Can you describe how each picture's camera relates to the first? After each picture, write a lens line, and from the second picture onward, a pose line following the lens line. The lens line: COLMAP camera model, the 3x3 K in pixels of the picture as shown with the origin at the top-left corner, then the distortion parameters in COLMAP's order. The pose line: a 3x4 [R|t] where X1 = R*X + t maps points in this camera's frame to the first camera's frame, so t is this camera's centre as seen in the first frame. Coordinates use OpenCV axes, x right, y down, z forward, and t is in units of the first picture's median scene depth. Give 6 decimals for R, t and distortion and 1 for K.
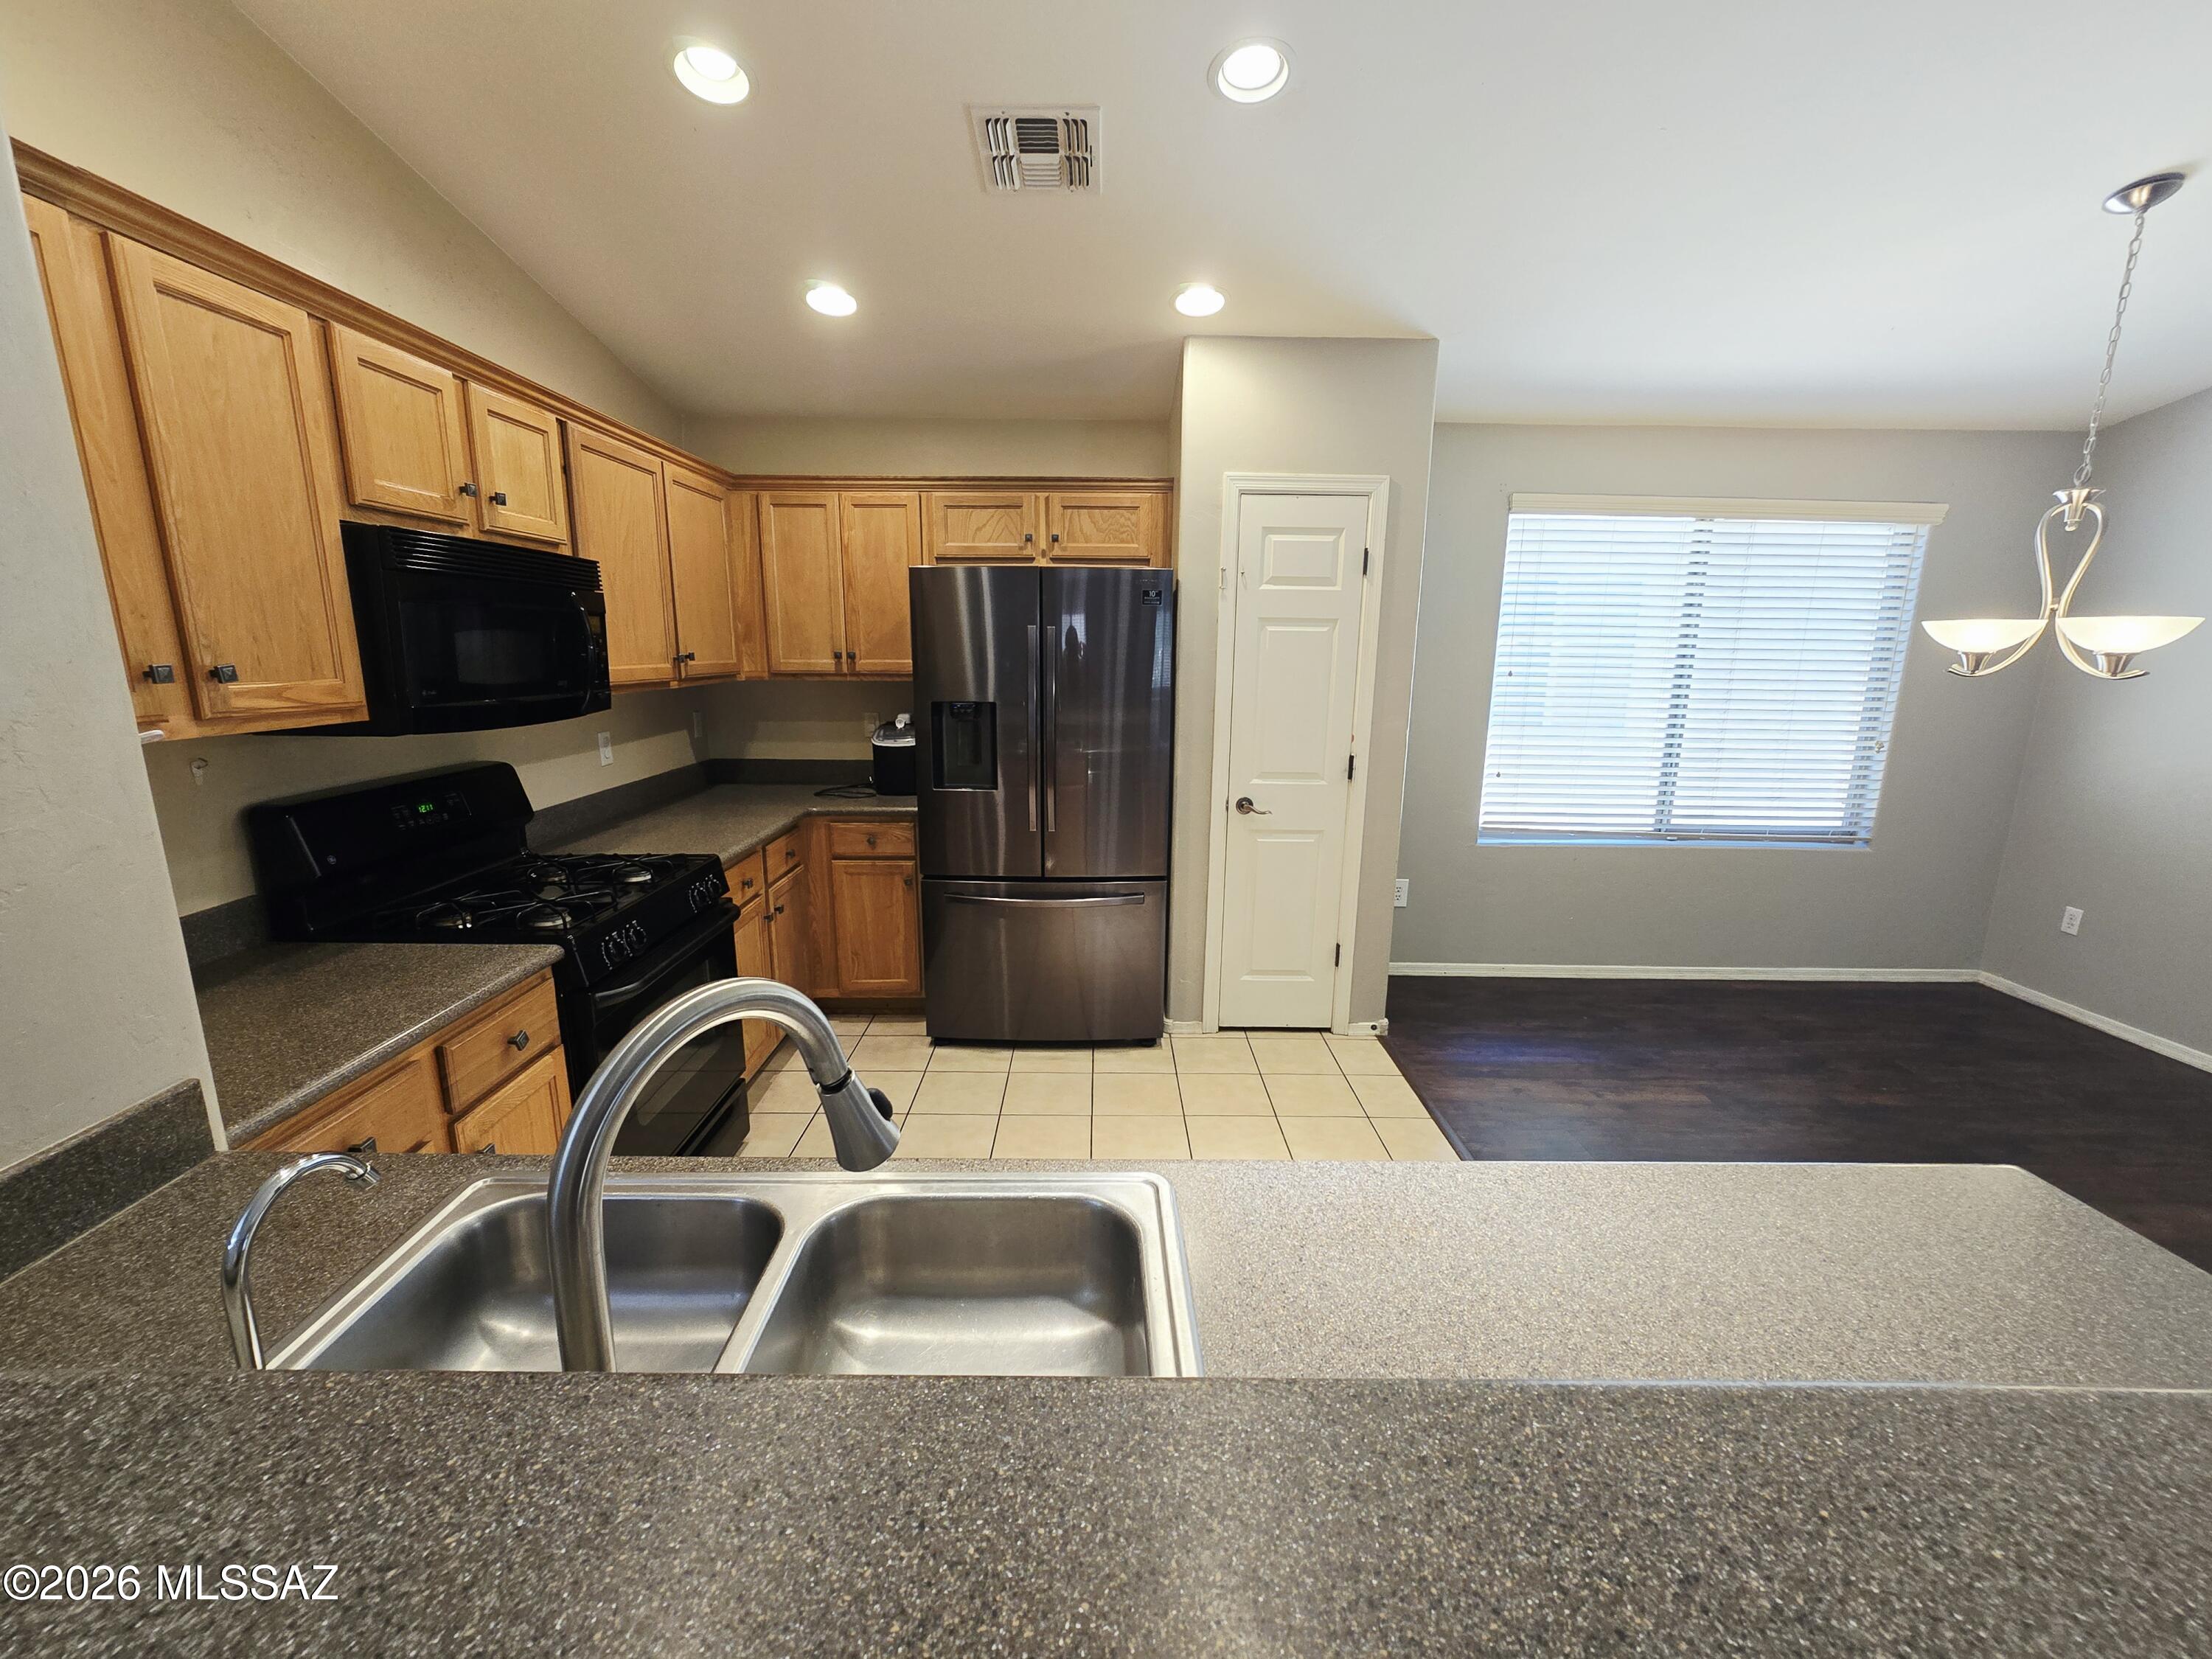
lens RADIAL K [[904.7, 0, 1097.0], [0, 904.7, 840.7], [0, 0, 1]] dist [-0.003702, 0.000584]
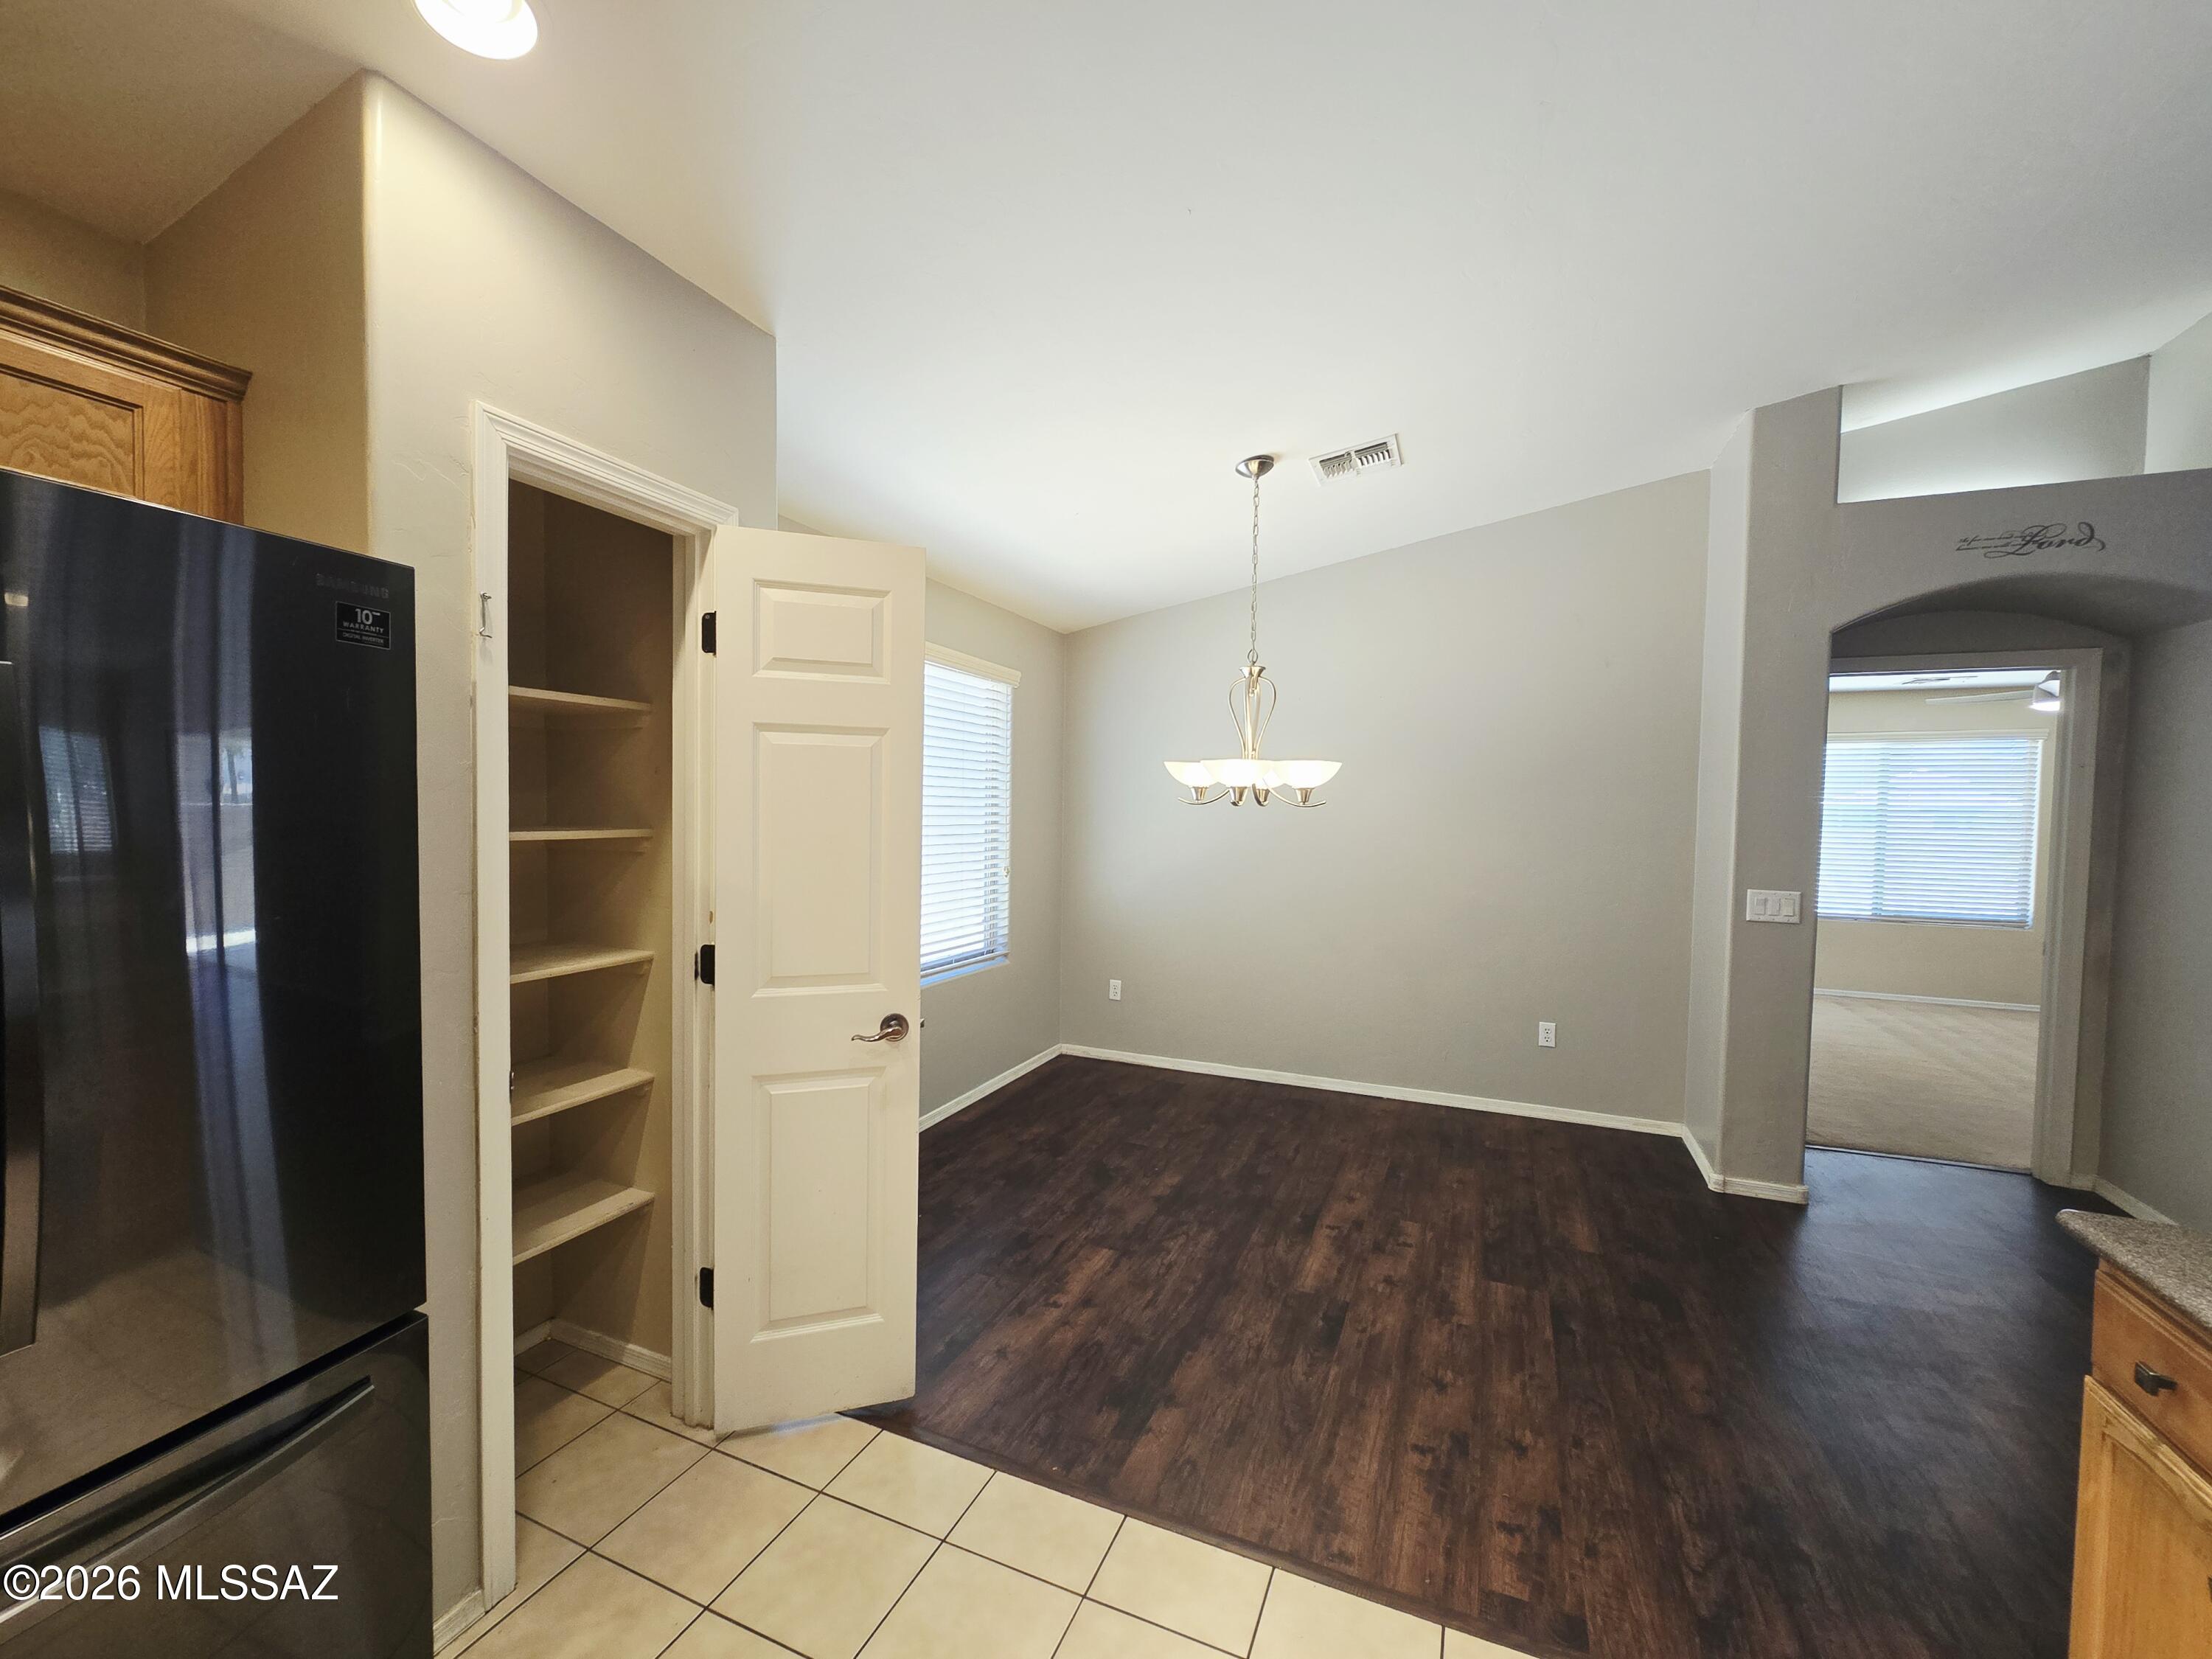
lens RADIAL K [[904.7, 0, 1097.0], [0, 904.7, 840.7], [0, 0, 1]] dist [-0.003702, 0.000584]
pose [[0.394386, -0.038019, 0.918158, -0.176988], [0.184130, 0.982151, -0.038422, -0.098868], [-0.900309, 0.184213, 0.394347, 0.557156]]
